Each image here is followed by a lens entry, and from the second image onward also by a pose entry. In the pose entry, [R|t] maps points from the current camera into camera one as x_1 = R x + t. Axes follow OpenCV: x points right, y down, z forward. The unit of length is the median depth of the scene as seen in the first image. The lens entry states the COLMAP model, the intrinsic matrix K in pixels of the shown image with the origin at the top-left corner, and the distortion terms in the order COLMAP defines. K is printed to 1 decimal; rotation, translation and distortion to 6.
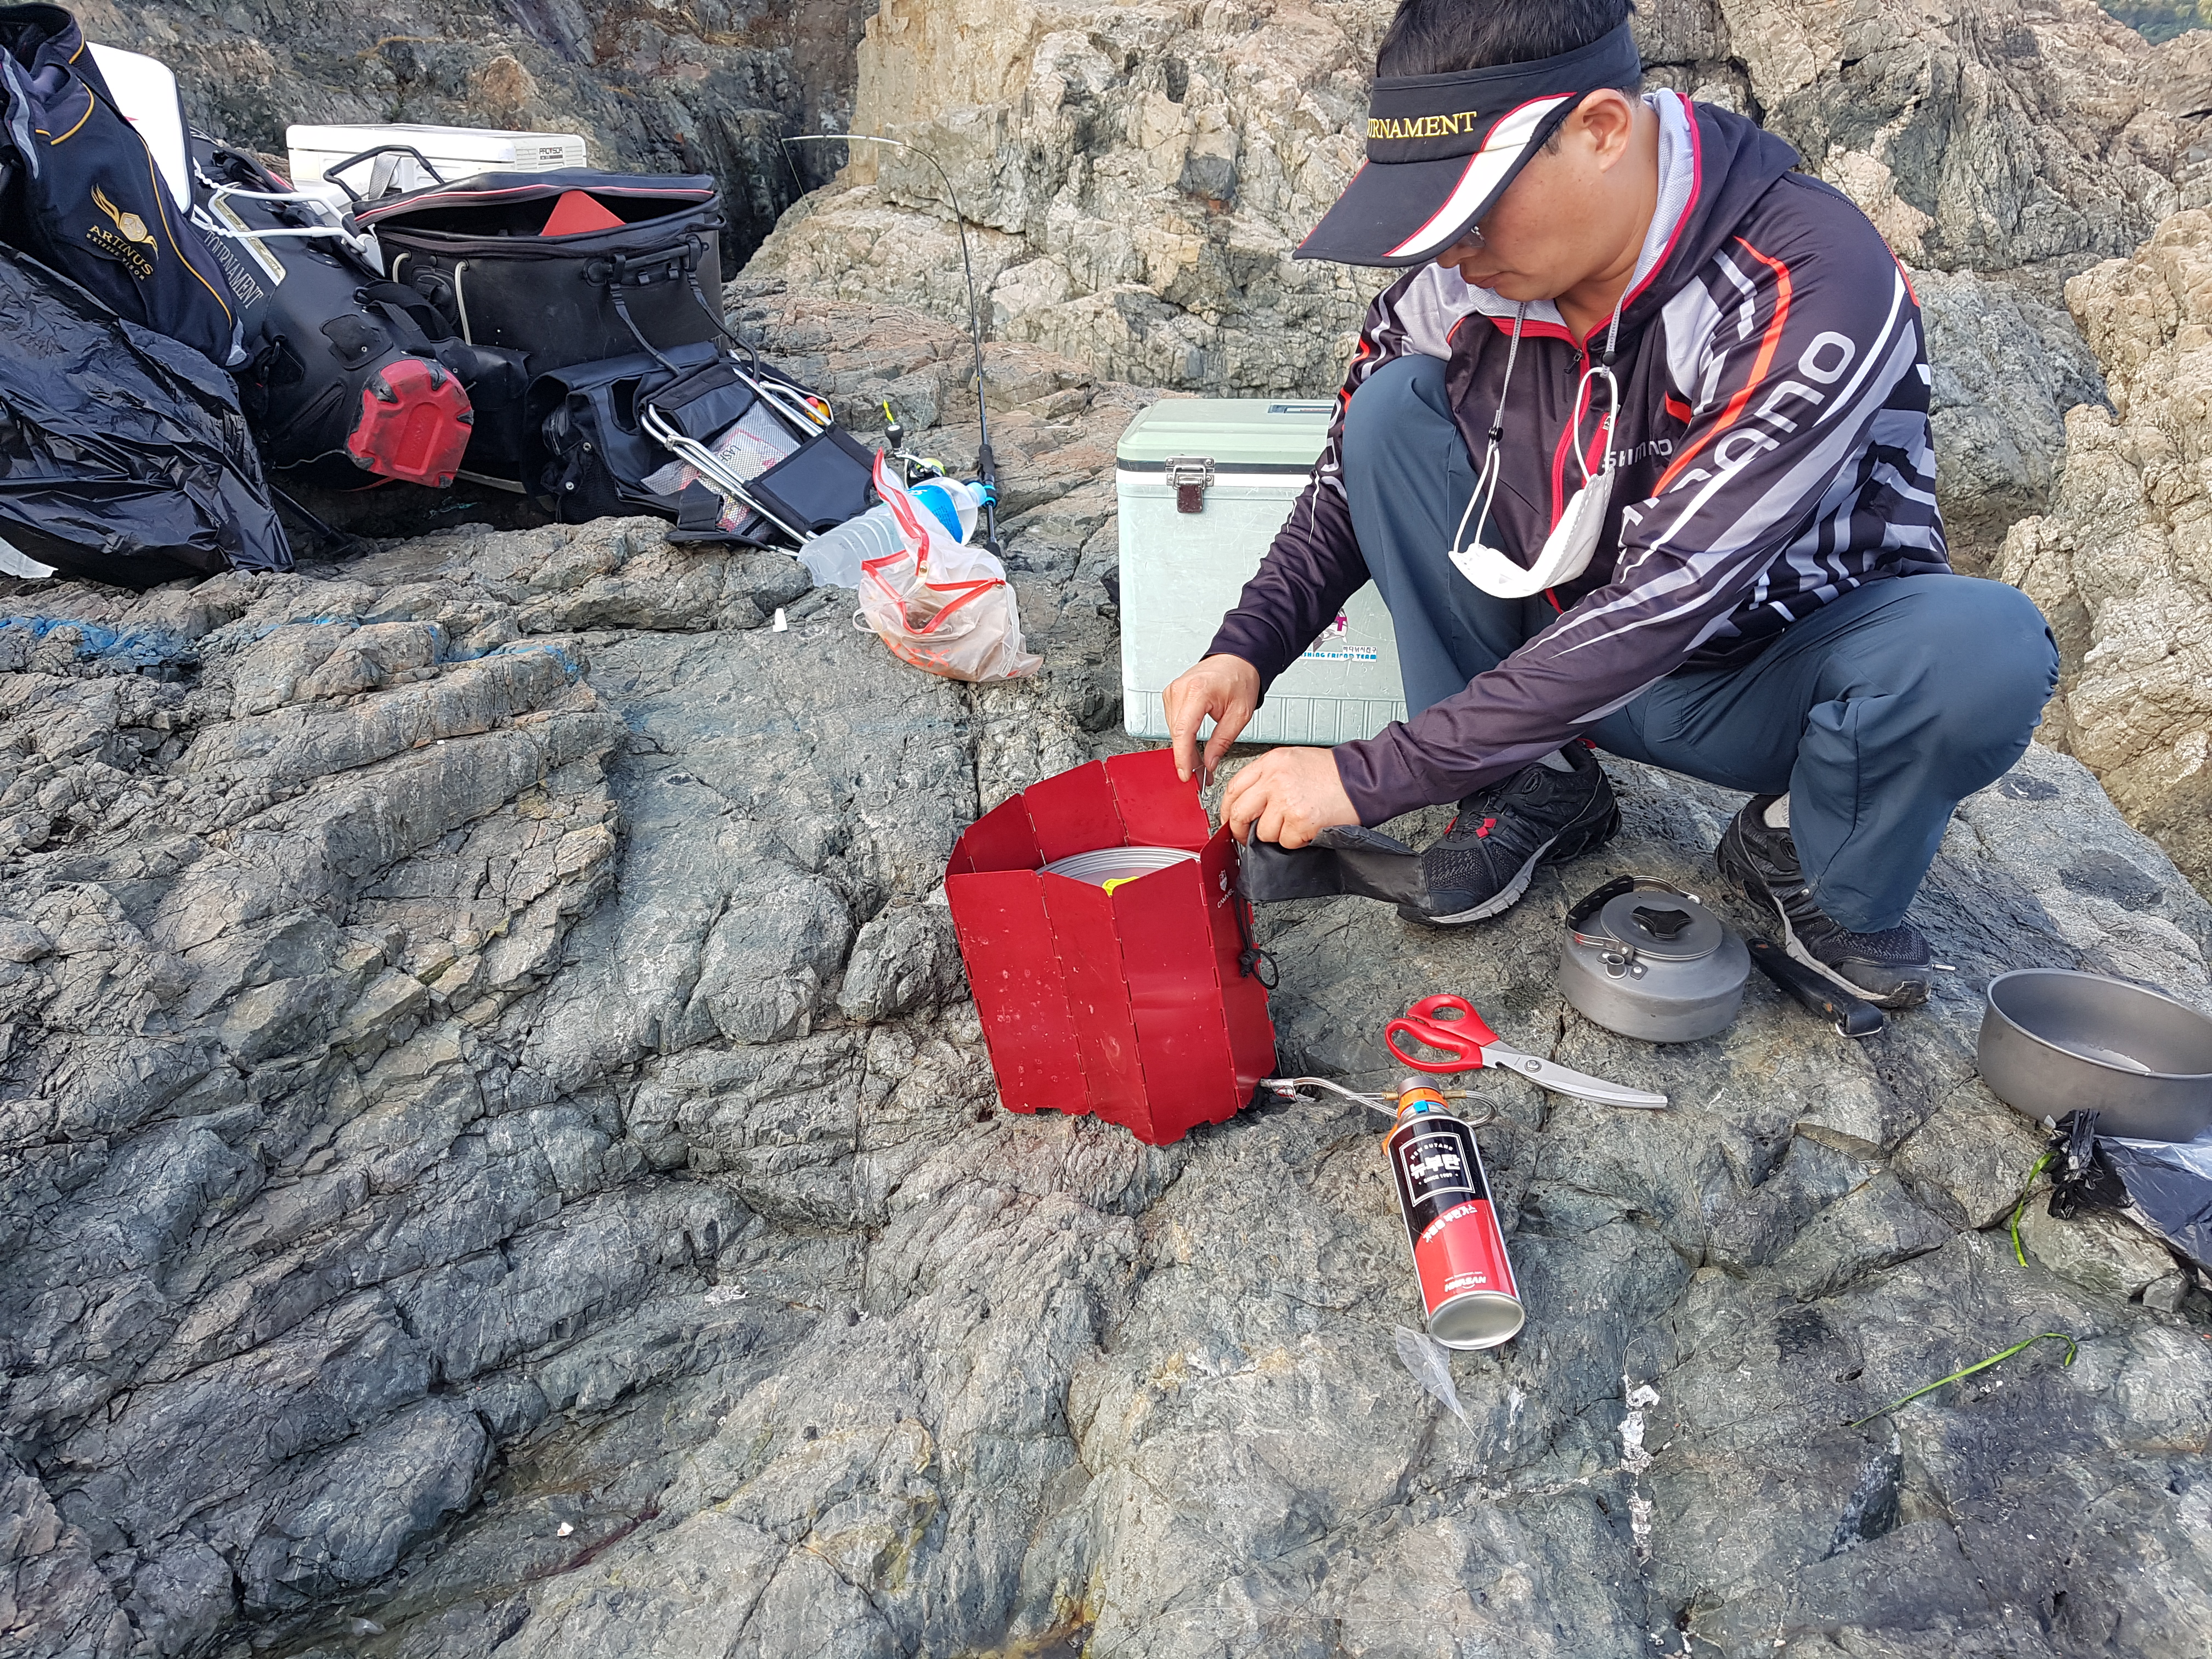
lens RADIAL K [[1740.6, 0, 1106.8], [0, 1740.6, 830.2], [0, 0, 1]] dist [-0.016721, -0.007296]
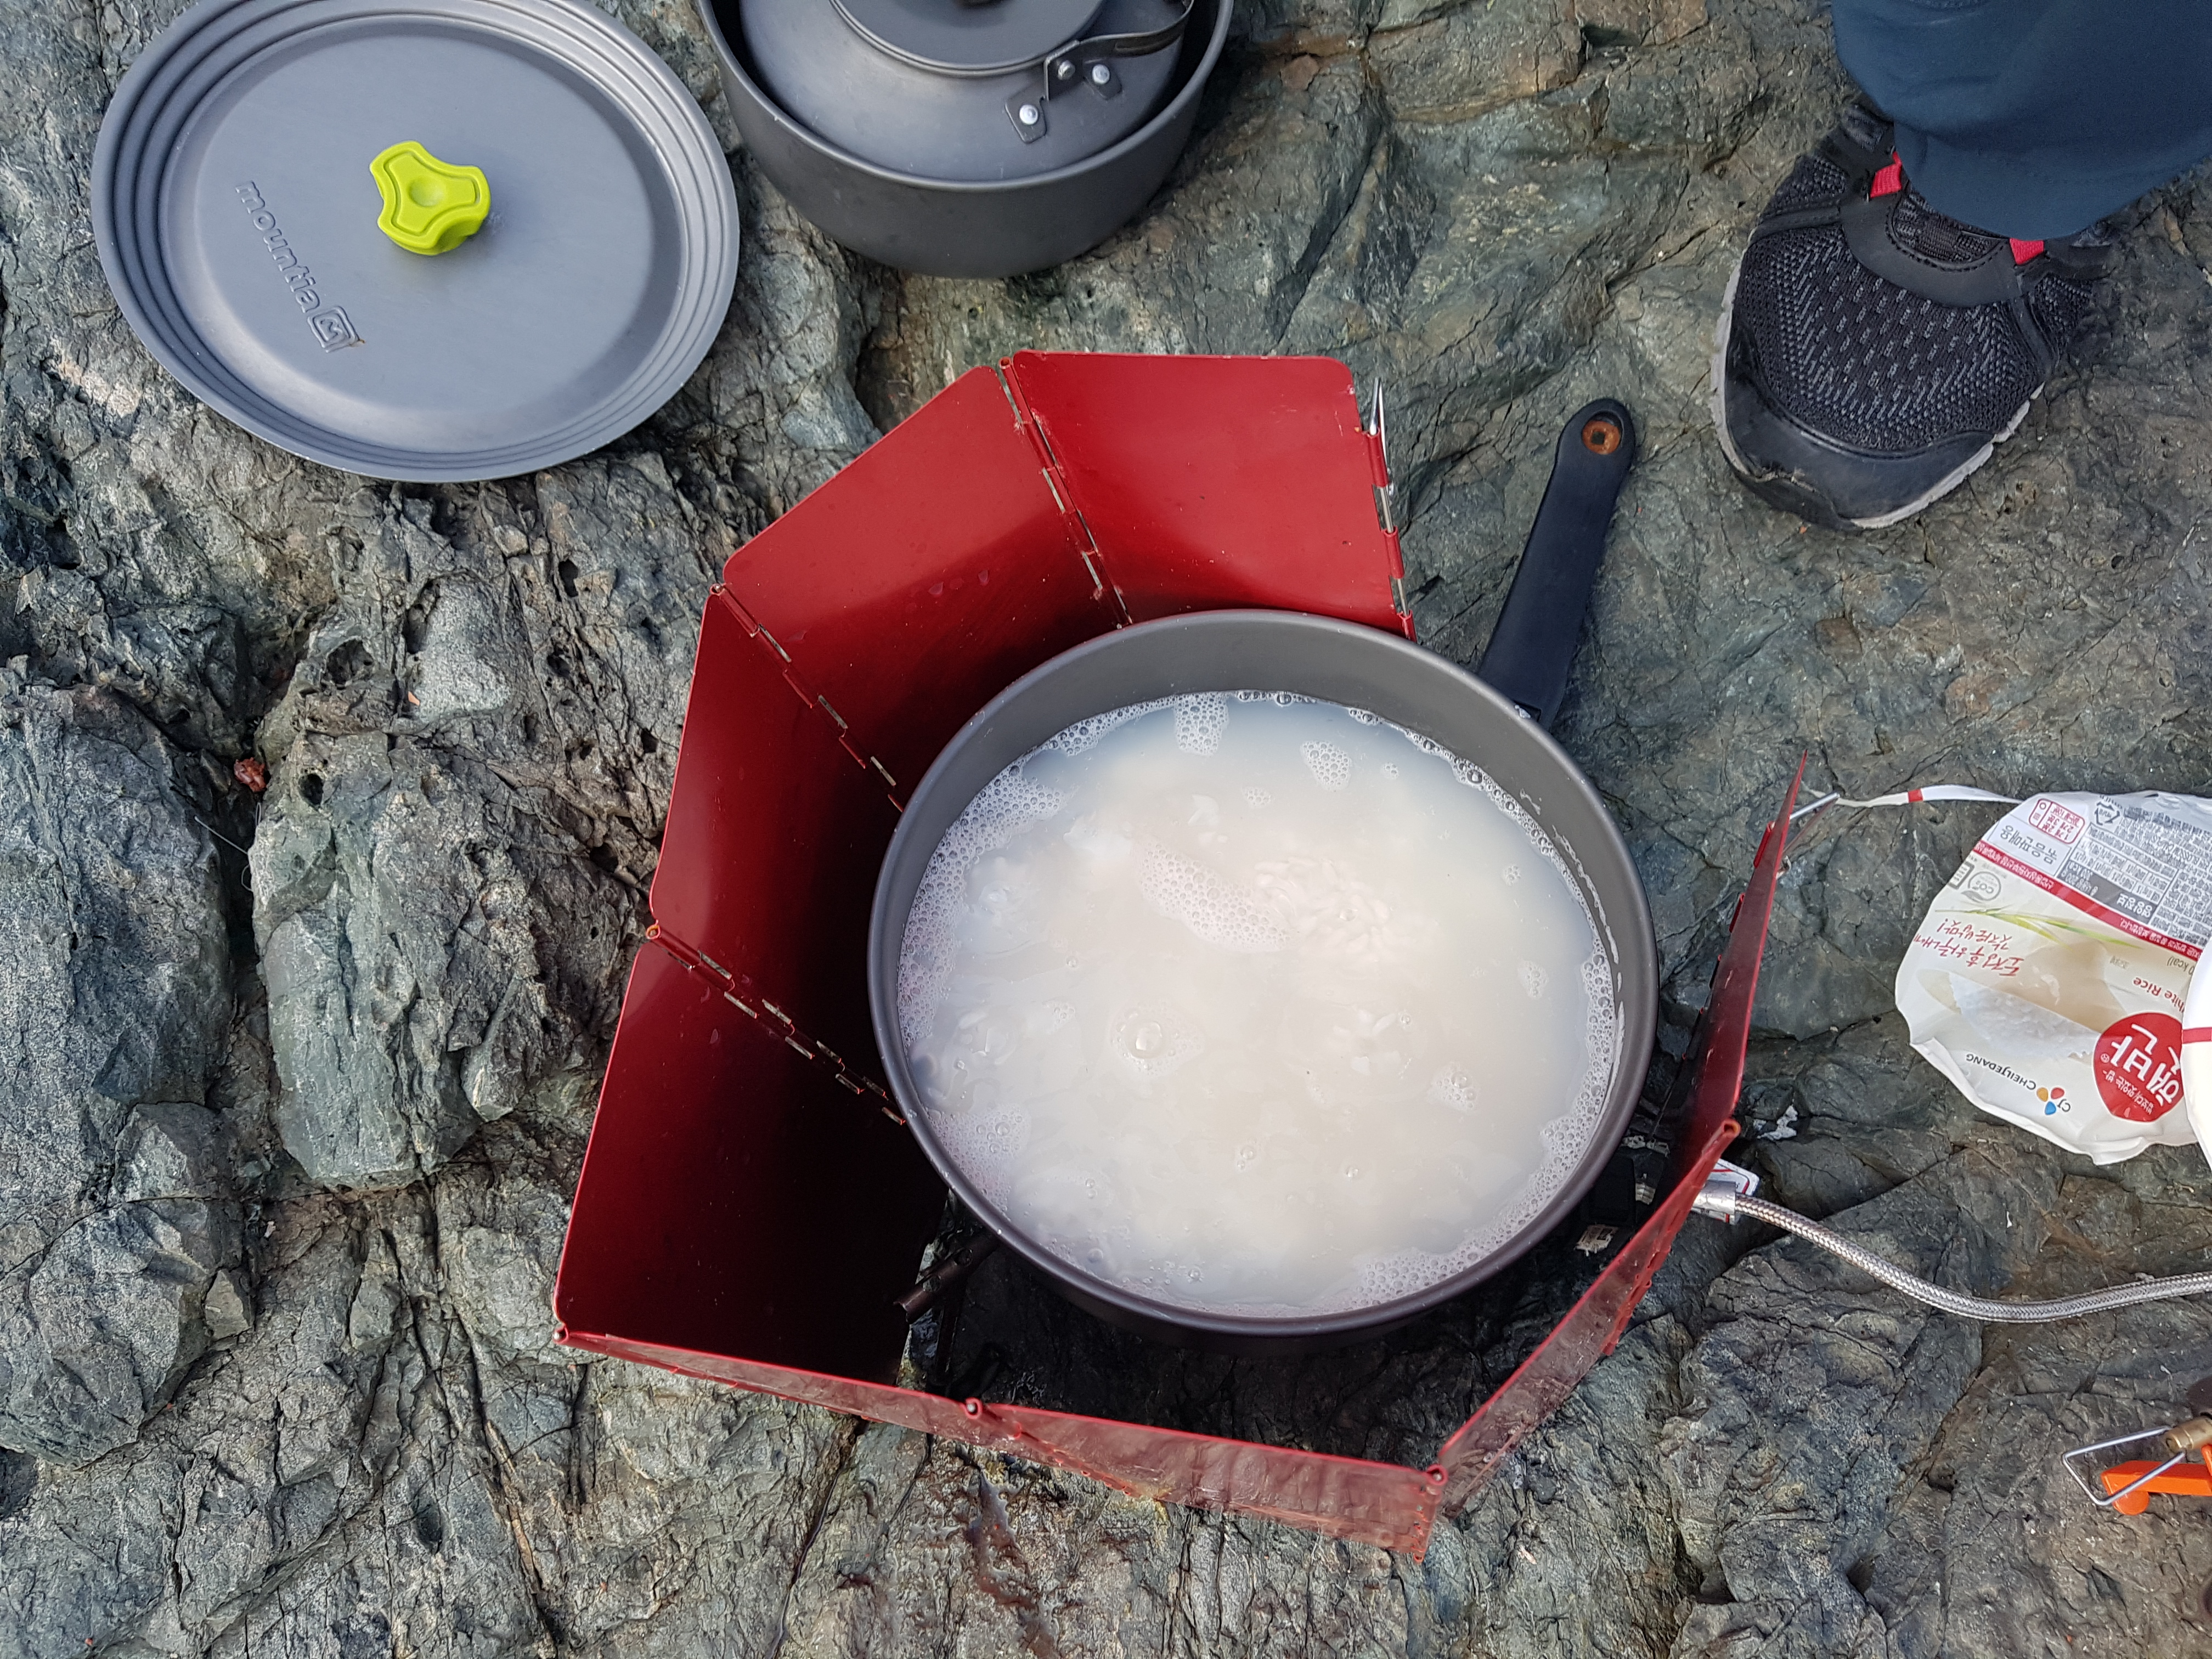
lens RADIAL K [[1740.6, 0, 1103.1], [0, 1740.6, 829.0], [0, 0, 1]] dist [-0.016721, -0.007296]
pose [[0.942284, -0.279570, 0.184229, -0.055773], [0.086811, 0.735432, 0.672015, -0.151207], [-0.323364, -0.617236, 0.717256, 0.770494]]
